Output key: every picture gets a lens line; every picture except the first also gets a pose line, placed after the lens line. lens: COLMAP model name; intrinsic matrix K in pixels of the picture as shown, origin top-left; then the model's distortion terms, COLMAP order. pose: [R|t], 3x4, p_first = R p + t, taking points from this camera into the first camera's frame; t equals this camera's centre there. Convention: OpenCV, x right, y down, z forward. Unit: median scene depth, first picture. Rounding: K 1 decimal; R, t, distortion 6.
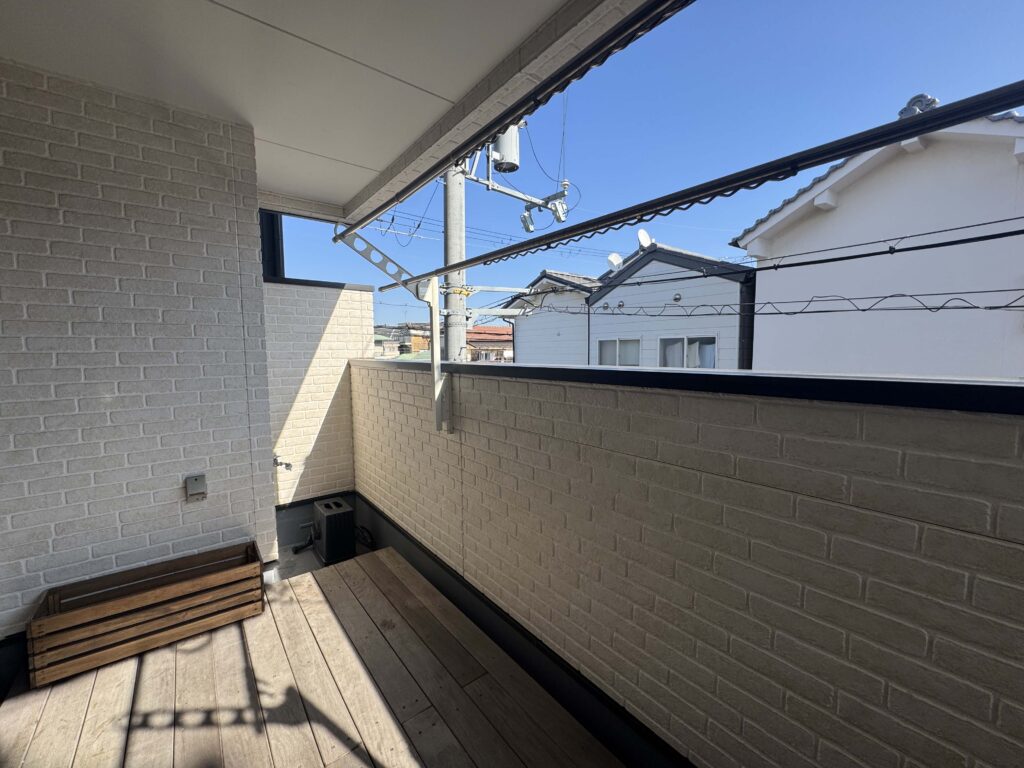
lens RADIAL K [[409.7, 0, 514.6], [0, 409.7, 382.4], [0, 0, 1]] dist [-0.002992, 0.000328]
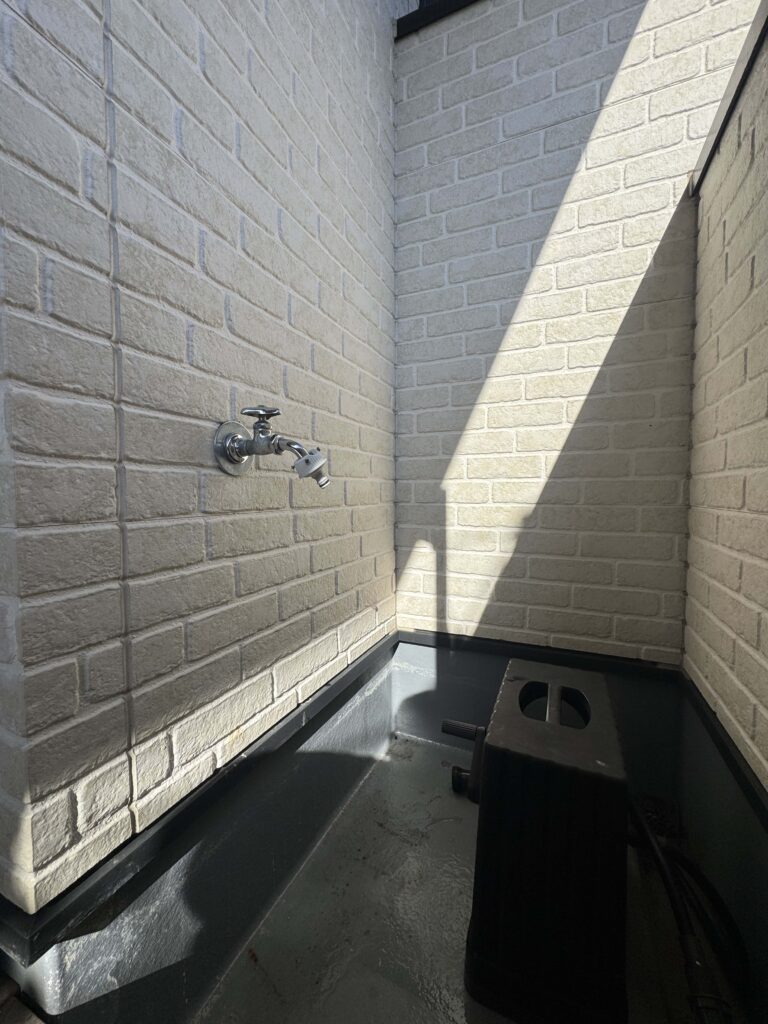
lens RADIAL K [[409.7, 0, 385.3], [0, 409.7, 511.1], [0, 0, 1]] dist [-0.002992, 0.000328]
pose [[0.463347, 0.049763, -0.884779, -0.413310], [-0.069303, 0.997399, 0.019804, 0.279367], [0.883463, 0.052142, 0.465590, 1.165180]]
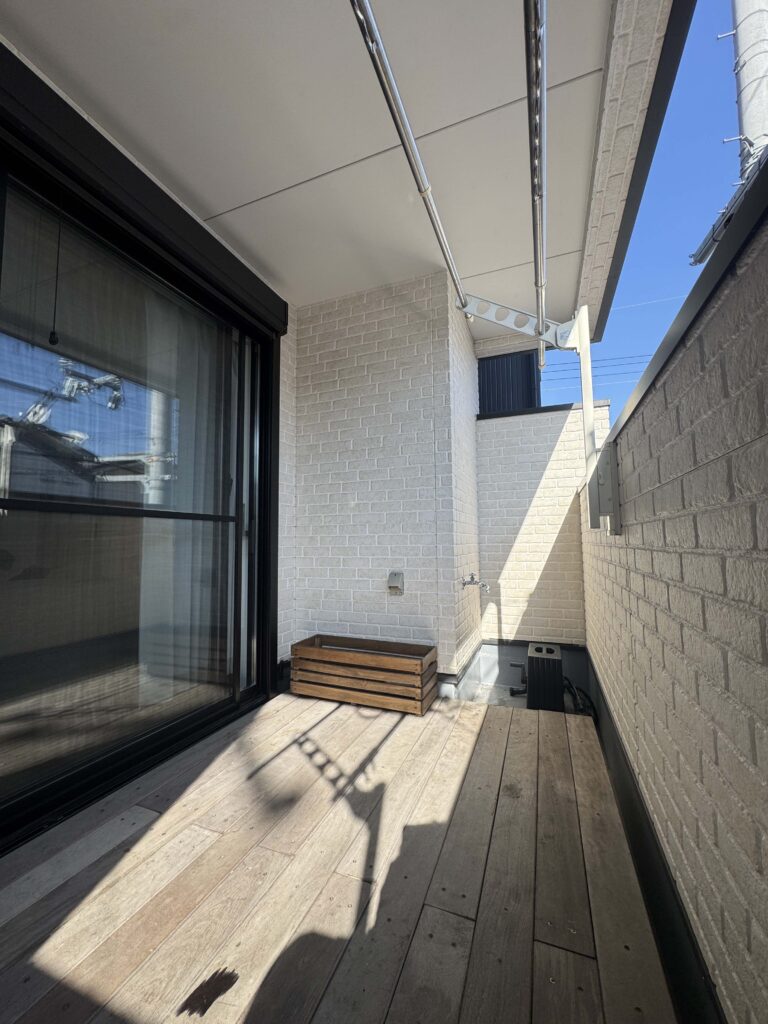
lens RADIAL K [[409.7, 0, 380.9], [0, 409.7, 511.3], [0, 0, 1]] dist [-0.002992, 0.000328]
pose [[0.496316, -0.061053, -0.865993, 0.218043], [-0.061279, 0.992572, -0.105097, 0.178766], [0.865977, 0.105229, 0.488888, 0.366669]]
